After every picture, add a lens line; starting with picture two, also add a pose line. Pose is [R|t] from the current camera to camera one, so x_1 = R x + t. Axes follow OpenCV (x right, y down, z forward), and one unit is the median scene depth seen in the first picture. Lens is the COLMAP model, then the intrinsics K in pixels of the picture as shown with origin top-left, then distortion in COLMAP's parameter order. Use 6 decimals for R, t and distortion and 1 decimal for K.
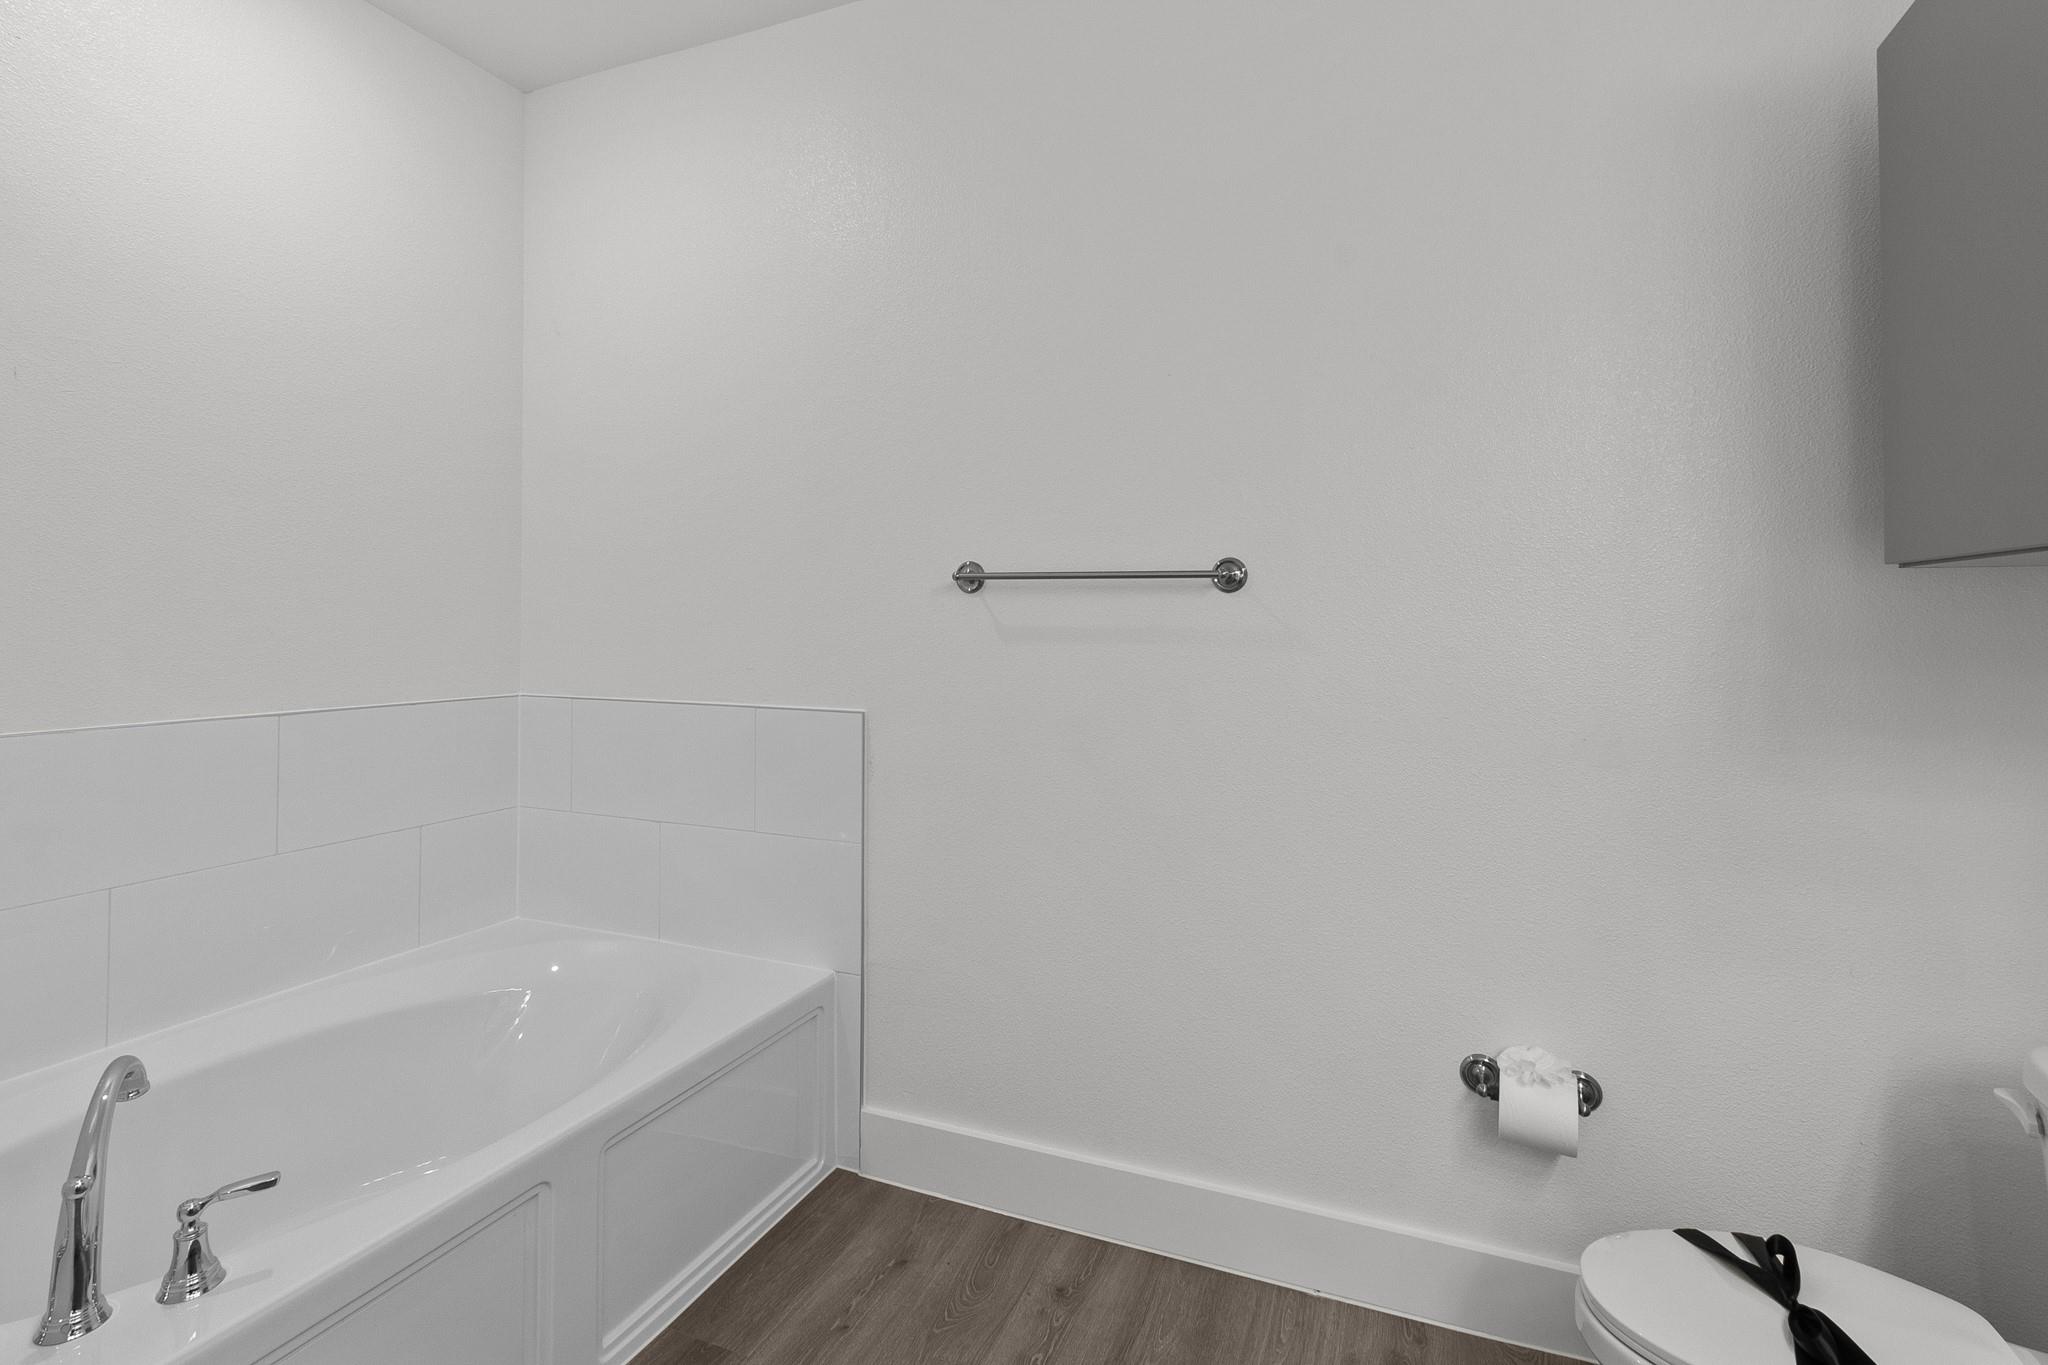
lens RADIAL K [[831.3, 0, 1122.0], [0, 831.3, 596.7], [0, 0, 1]] dist [-0.002817, -0.000409]
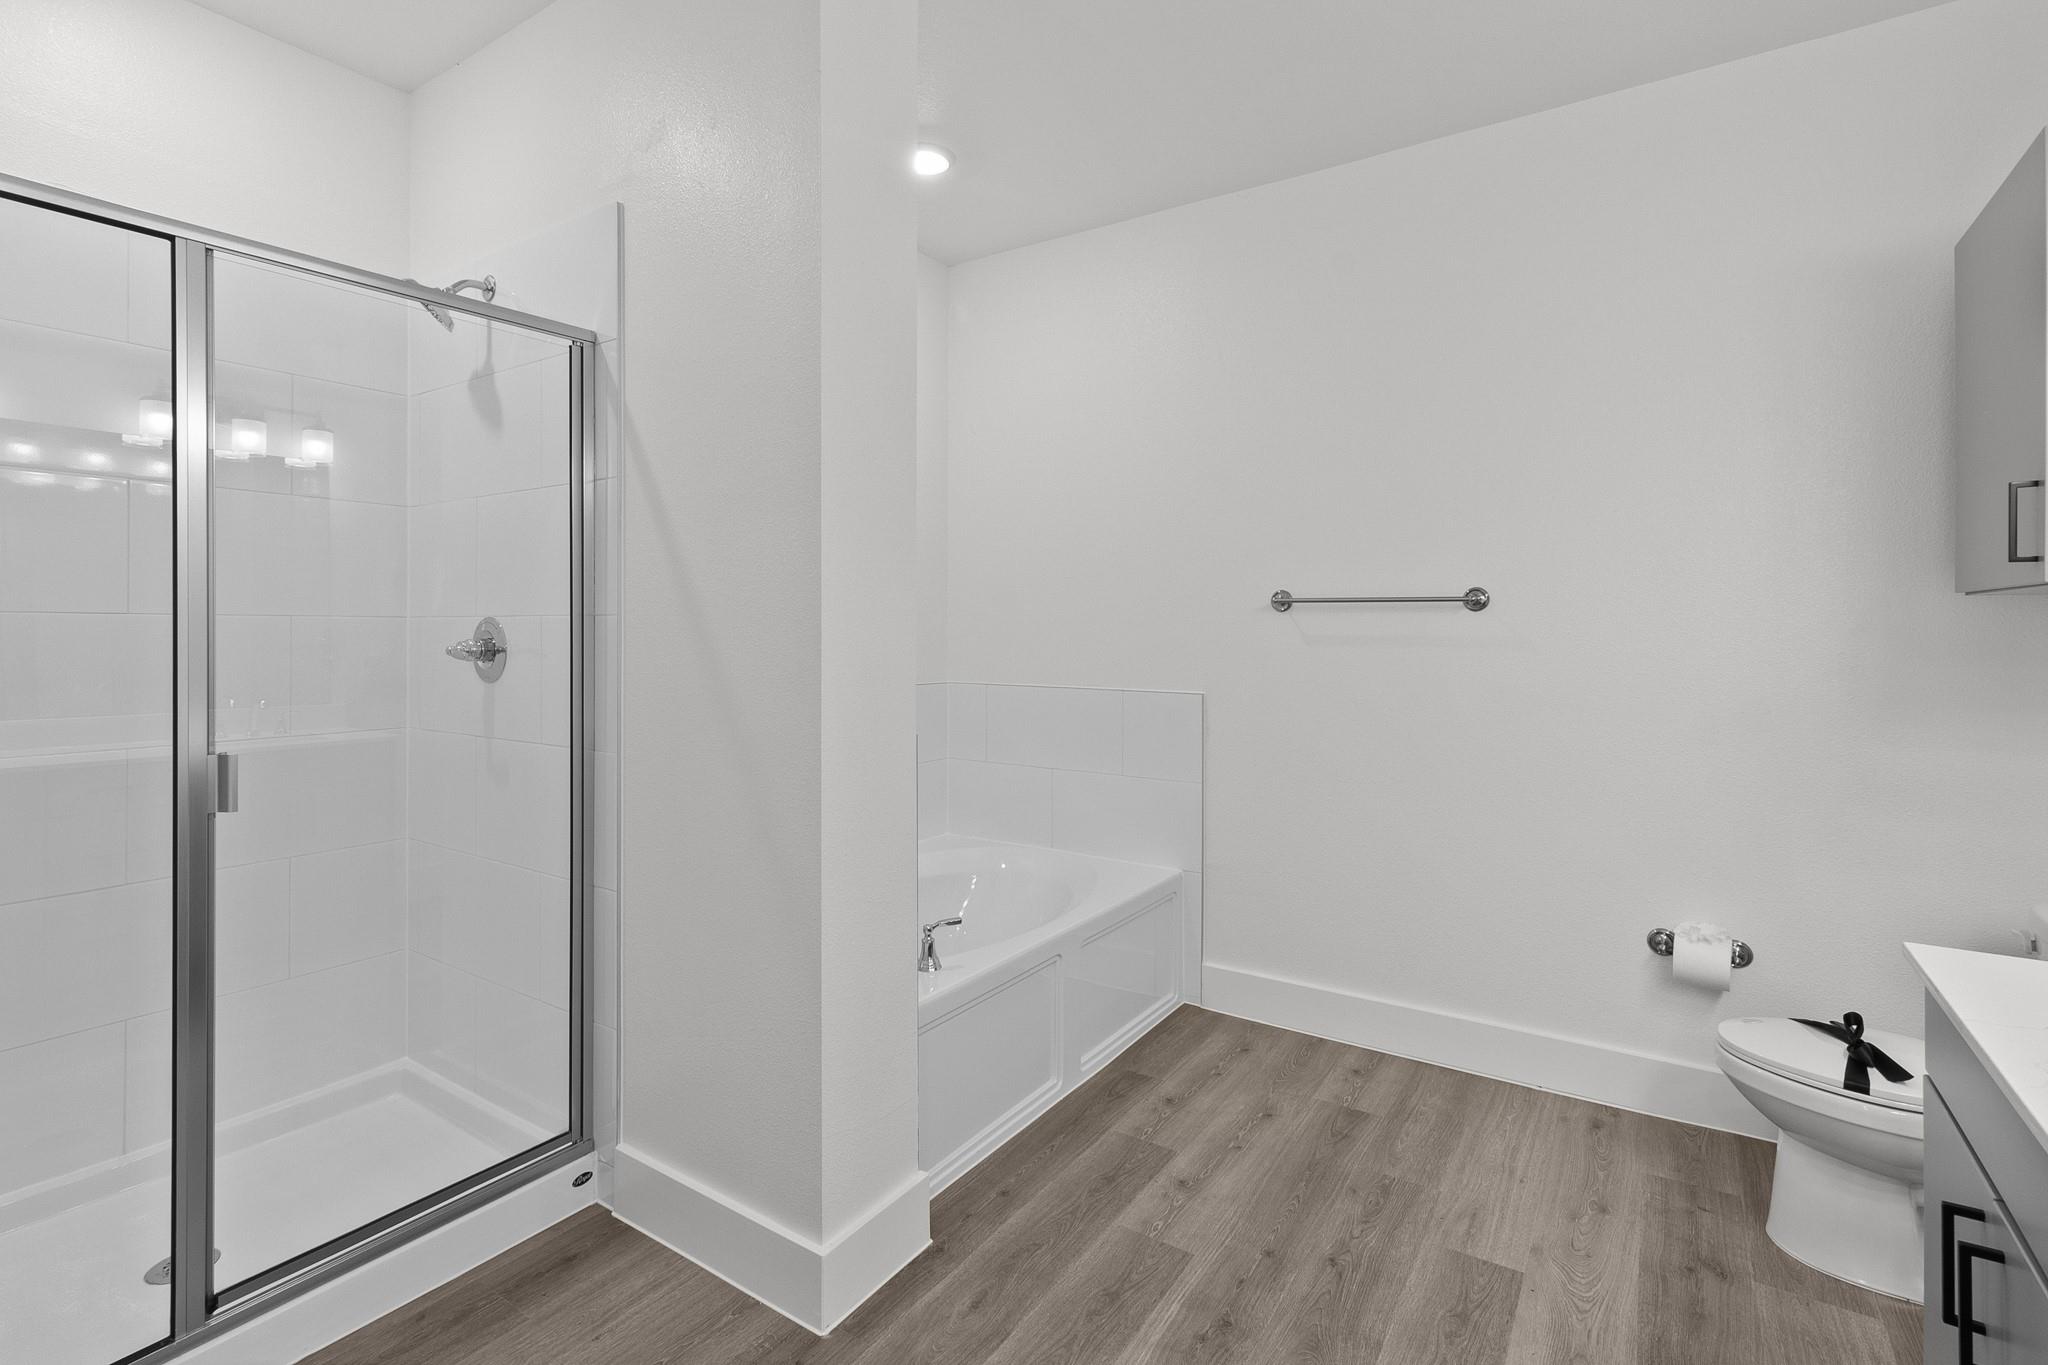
lens RADIAL K [[968.4, 0, 1060.0], [0, 968.4, 632.6], [0, 0, 1]] dist [0.003233, -0.000665]
pose [[0.976227, -0.002473, -0.216739, -0.213258], [0.009649, 0.999439, 0.032060, -0.029225], [0.216538, -0.033389, 0.975703, -0.809857]]
